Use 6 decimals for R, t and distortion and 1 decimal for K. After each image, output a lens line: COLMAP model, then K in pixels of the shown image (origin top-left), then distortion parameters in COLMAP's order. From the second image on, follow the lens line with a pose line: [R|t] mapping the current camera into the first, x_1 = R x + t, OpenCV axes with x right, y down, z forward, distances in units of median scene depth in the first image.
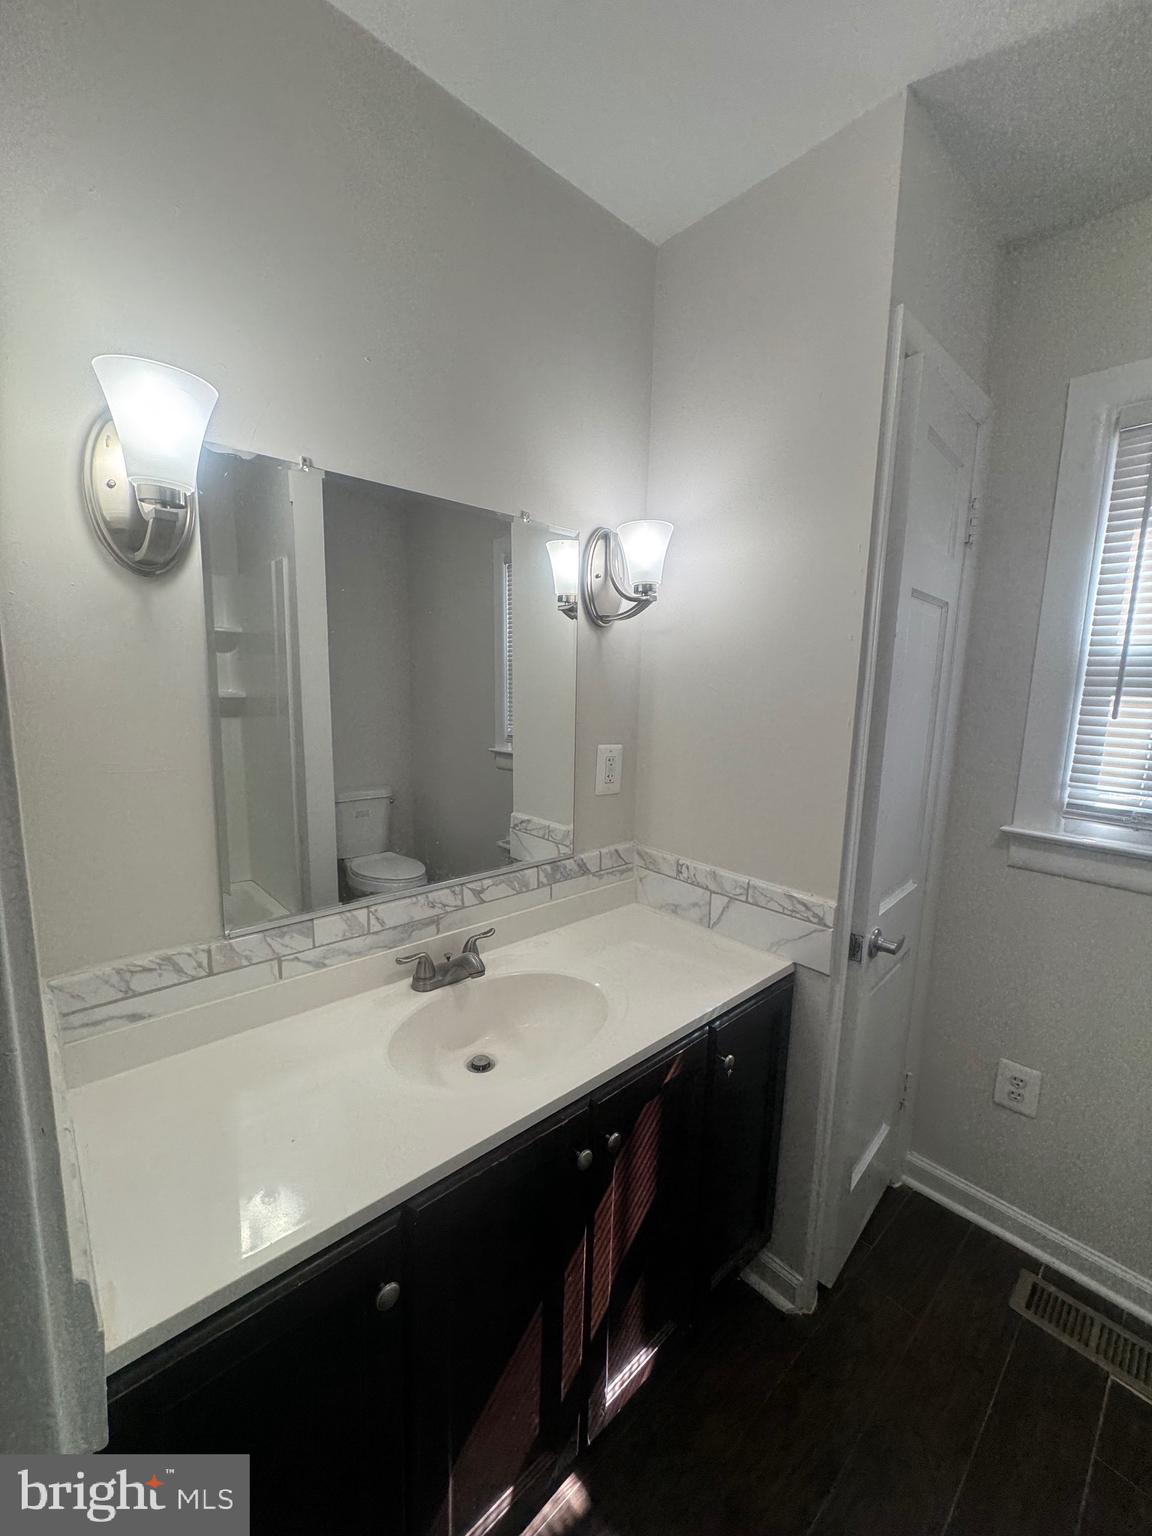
lens RADIAL K [[612.1, 0, 581.9], [0, 612.1, 770.6], [0, 0, 1]] dist [-0.003036, 0.000464]
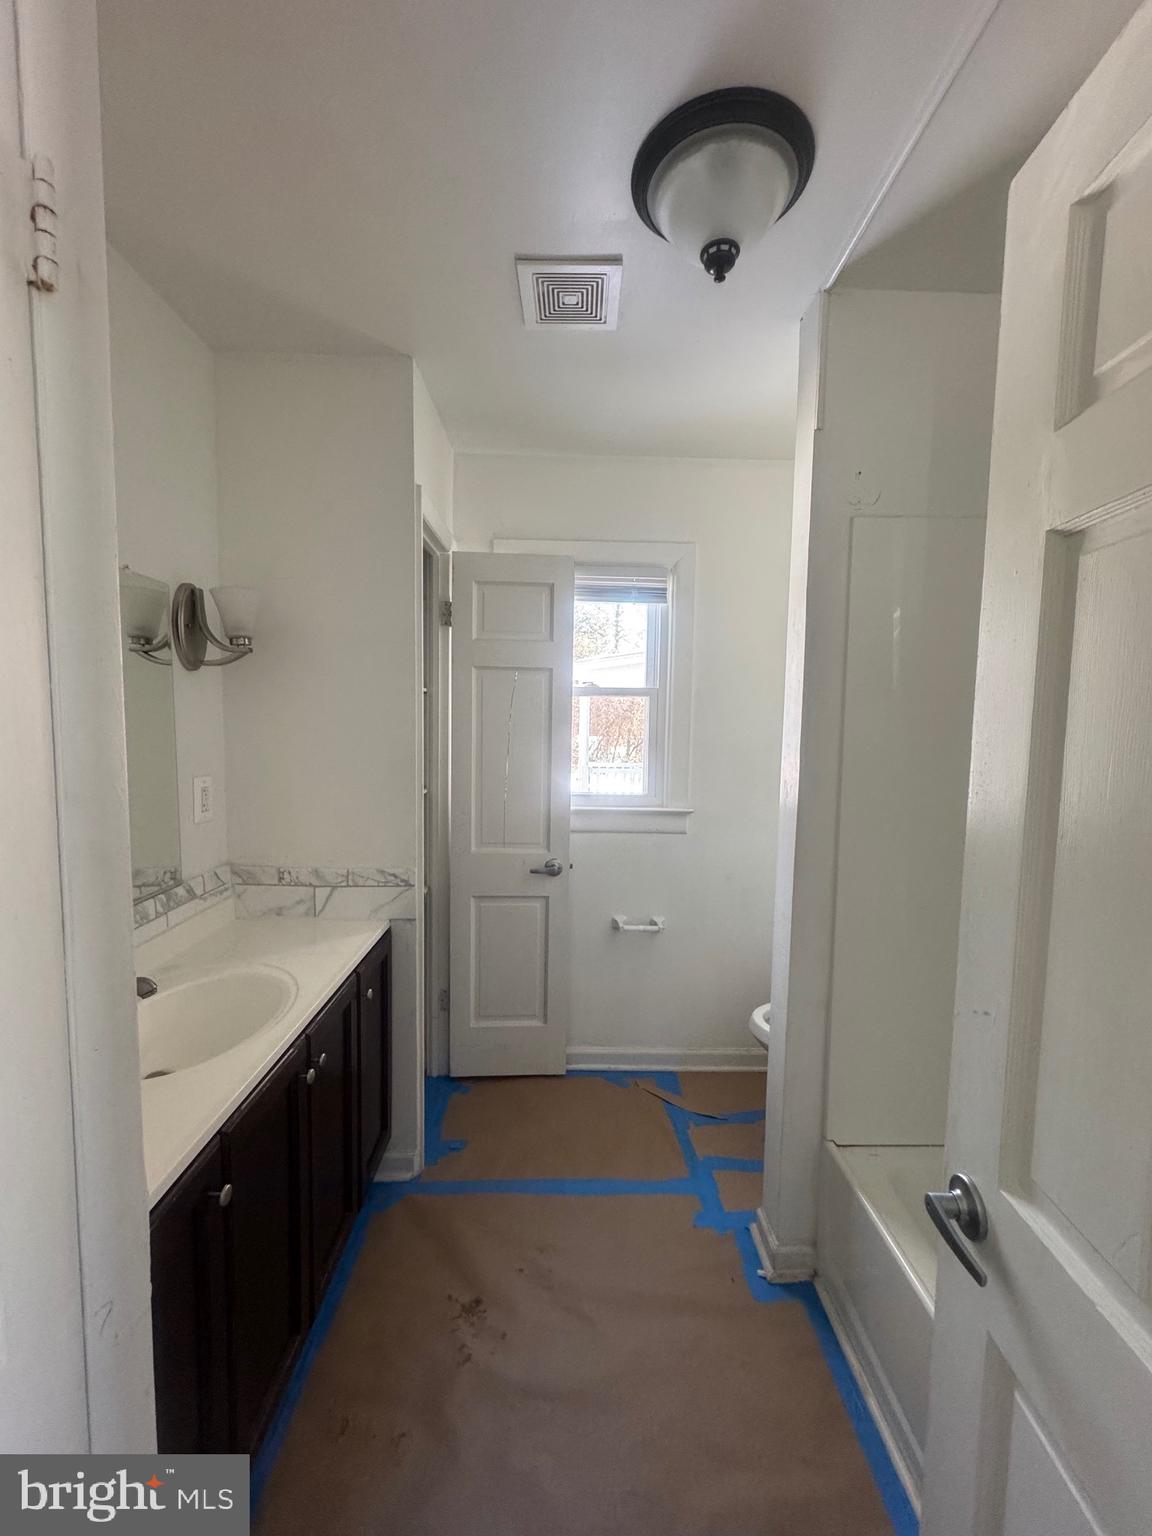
lens RADIAL K [[612.1, 0, 575.0], [0, 612.1, 763.5], [0, 0, 1]] dist [-0.003036, 0.000464]
pose [[0.657949, -0.070214, 0.749782, -0.395819], [0.114794, 0.993359, -0.007710, 0.022453], [-0.744262, 0.091143, 0.661640, -0.262158]]
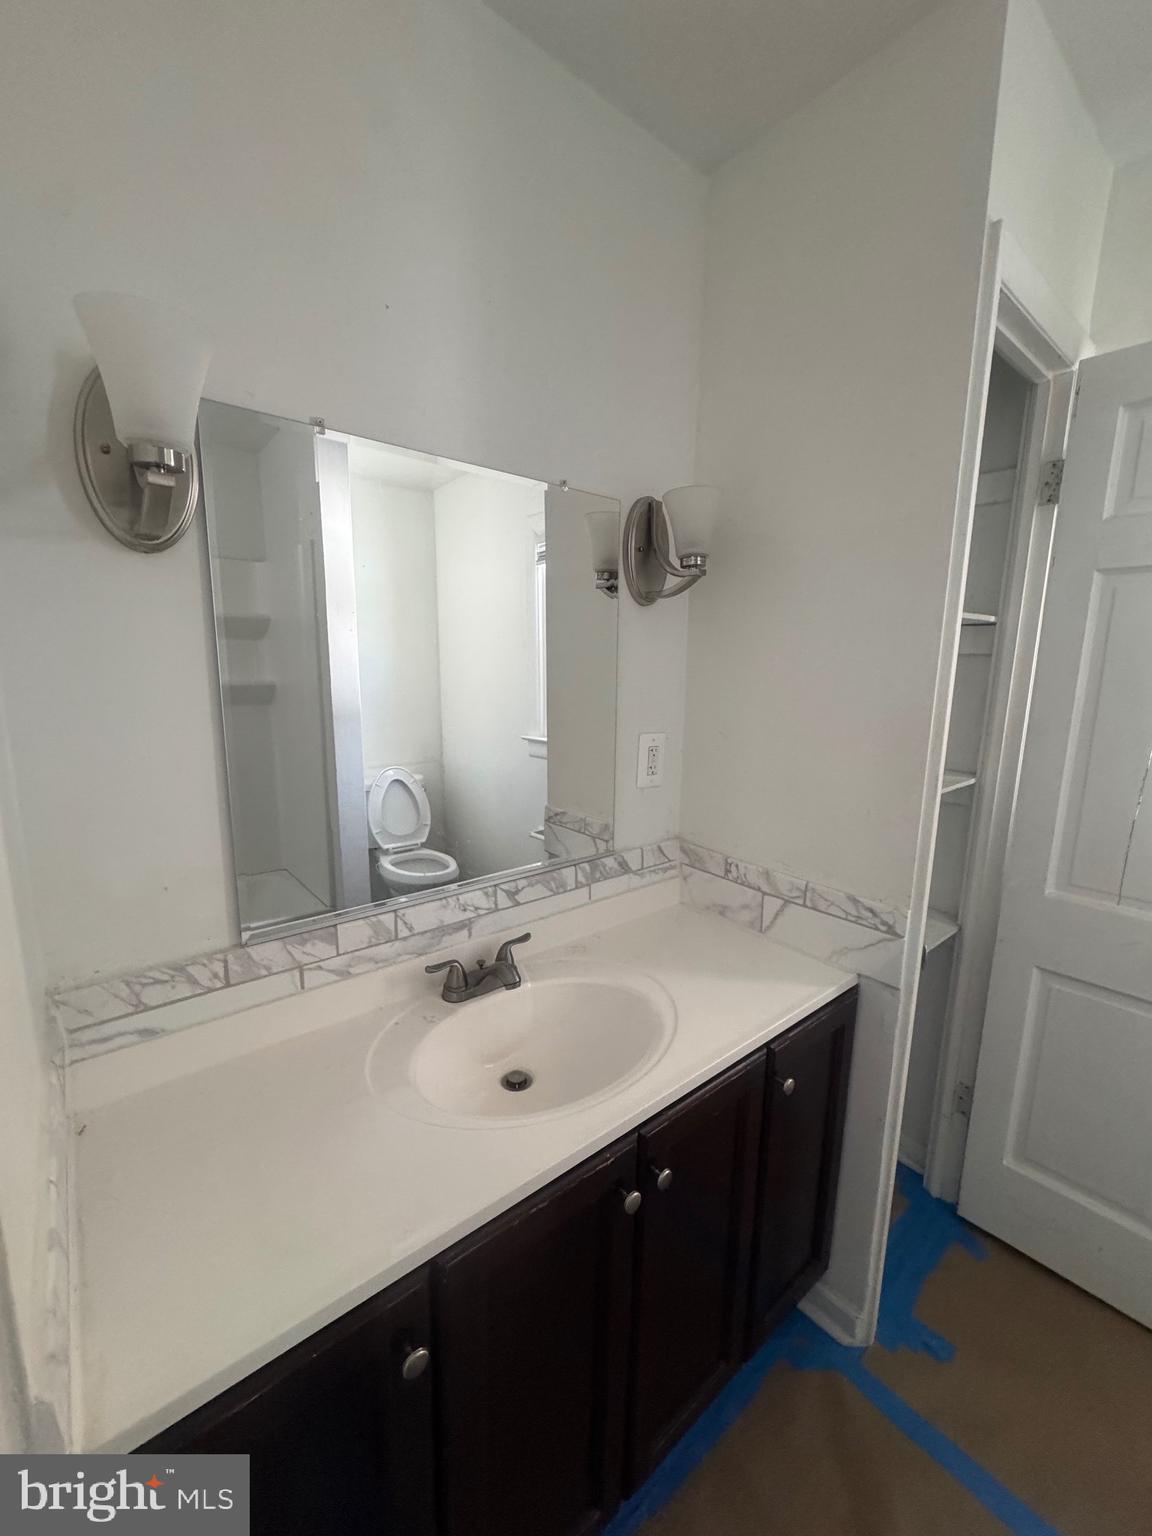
lens RADIAL K [[612.1, 0, 581.6], [0, 612.1, 766.8], [0, 0, 1]] dist [-0.003036, 0.000464]
pose [[0.998704, -0.001895, -0.050859, -0.016880], [0.002804, 0.999837, 0.017823, -0.010541], [0.050817, -0.017942, 0.998547, 0.080265]]
